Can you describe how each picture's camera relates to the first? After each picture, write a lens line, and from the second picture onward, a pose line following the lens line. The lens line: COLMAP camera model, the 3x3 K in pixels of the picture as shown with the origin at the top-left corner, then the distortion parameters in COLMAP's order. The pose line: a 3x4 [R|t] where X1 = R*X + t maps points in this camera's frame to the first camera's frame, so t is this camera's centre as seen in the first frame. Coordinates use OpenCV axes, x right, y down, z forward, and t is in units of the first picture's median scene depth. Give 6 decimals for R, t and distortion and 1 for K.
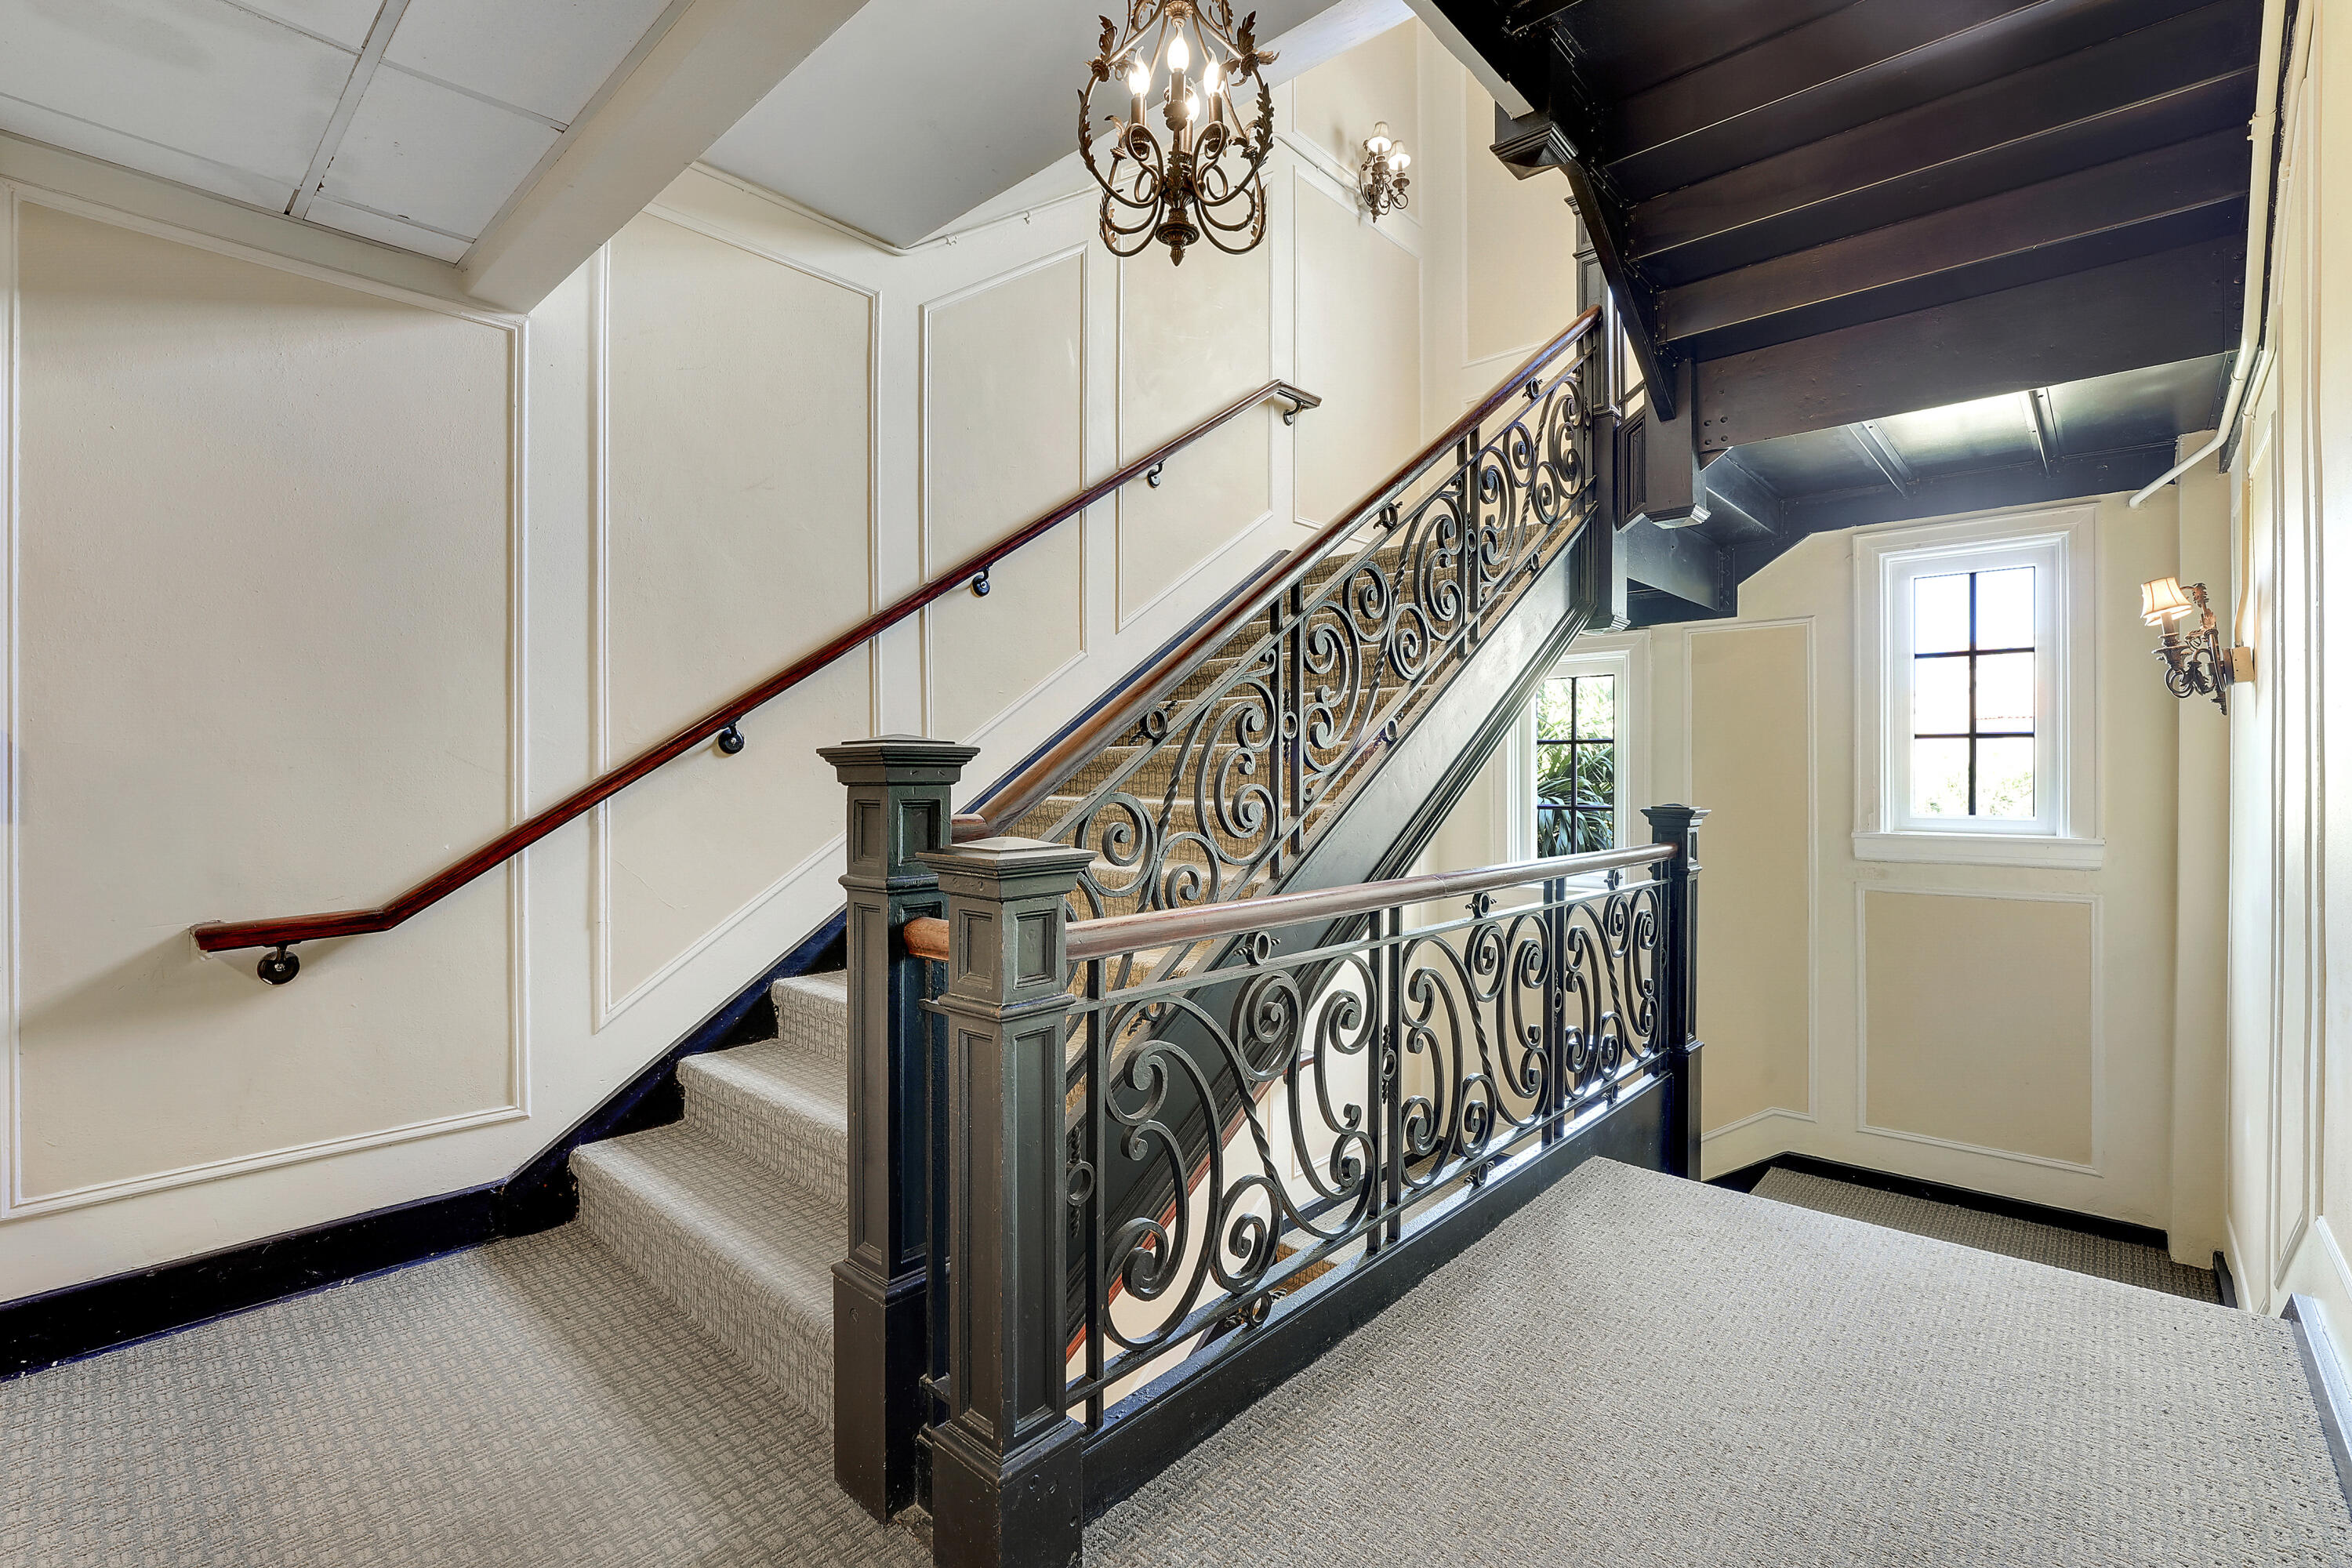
lens RADIAL K [[1047.1, 0, 1176.0], [0, 1047.1, 784.0], [0, 0, 1]] dist [0.000187, 0.000188]
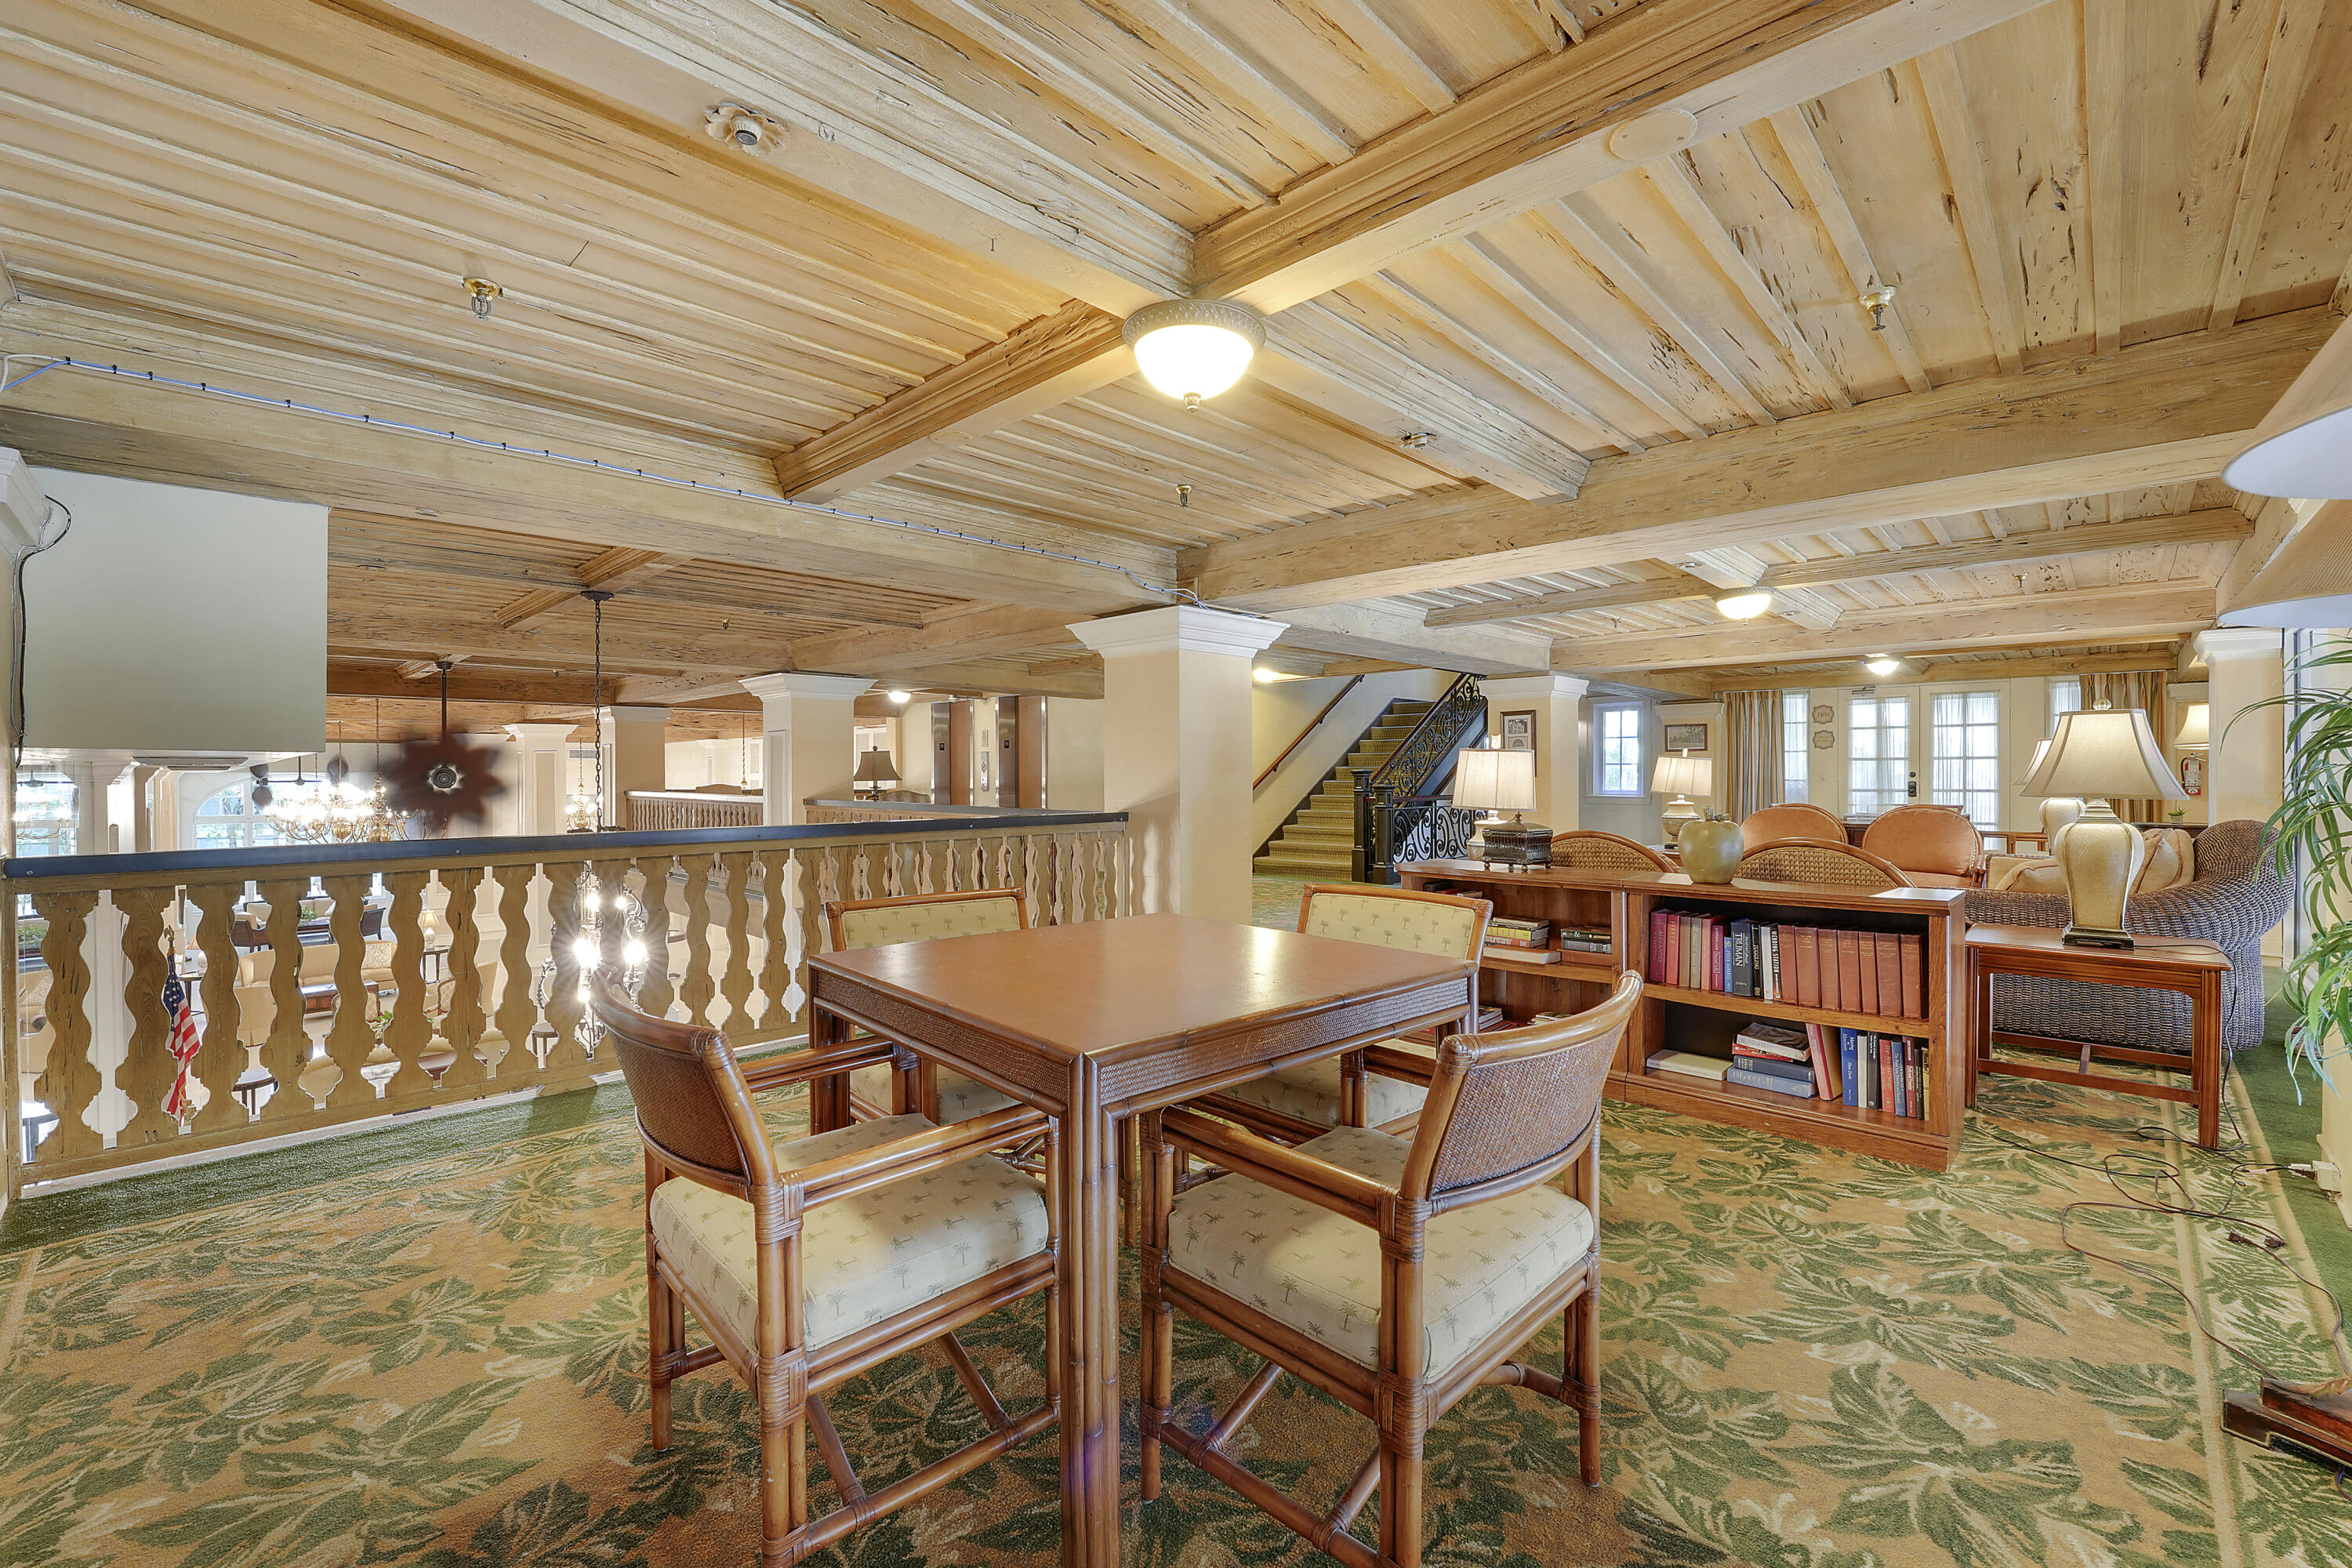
lens RADIAL K [[1047.1, 0, 1176.0], [0, 1047.1, 784.0], [0, 0, 1]] dist [0.000187, 0.000188]
pose [[0.999968, -0.002155, -0.007730, -1.086628], [0.002174, 0.999994, 0.002524, 0.026589], [0.007724, -0.002541, 0.999967, -4.393688]]
